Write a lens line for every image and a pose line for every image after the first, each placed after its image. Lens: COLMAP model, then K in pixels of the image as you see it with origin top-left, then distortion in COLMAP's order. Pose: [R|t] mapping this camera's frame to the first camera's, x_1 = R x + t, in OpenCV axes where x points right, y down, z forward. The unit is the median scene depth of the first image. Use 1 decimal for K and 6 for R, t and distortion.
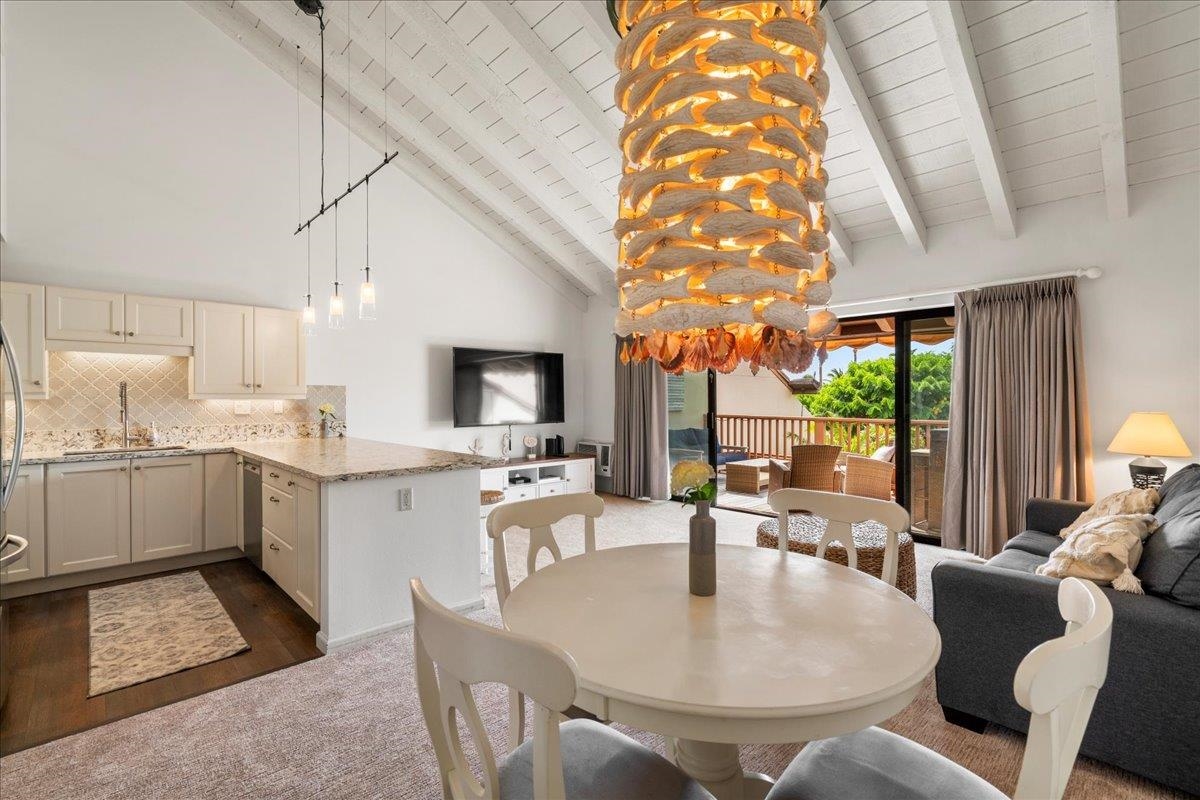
lens RADIAL K [[534.6, 0, 601.0], [0, 534.6, 398.6], [0, 0, 1]] dist [-0.003500, 0.000288]
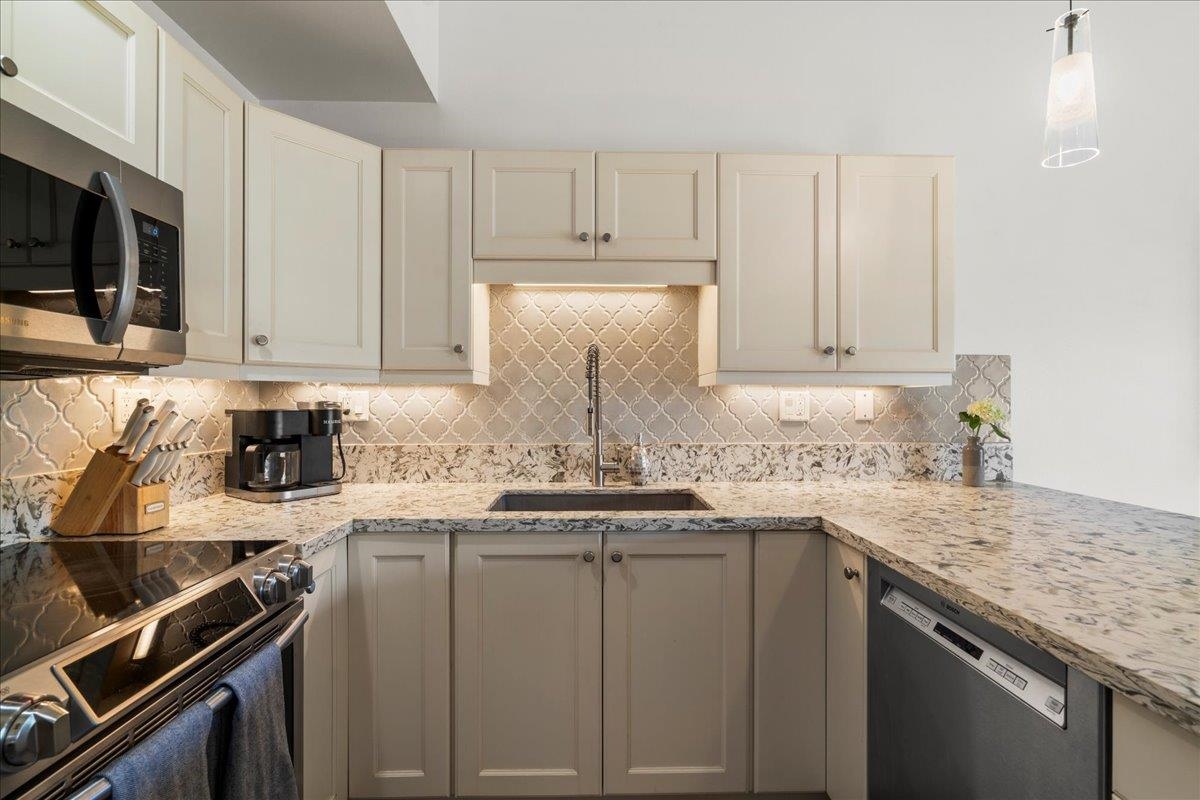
lens RADIAL K [[534.6, 0, 599.4], [0, 534.6, 398.2], [0, 0, 1]] dist [-0.003500, 0.000288]
pose [[0.736115, 0.004114, -0.676843, -0.568878], [-0.004385, 0.999990, 0.001309, 0.012149], [0.676842, 0.002005, 0.736126, 0.651768]]
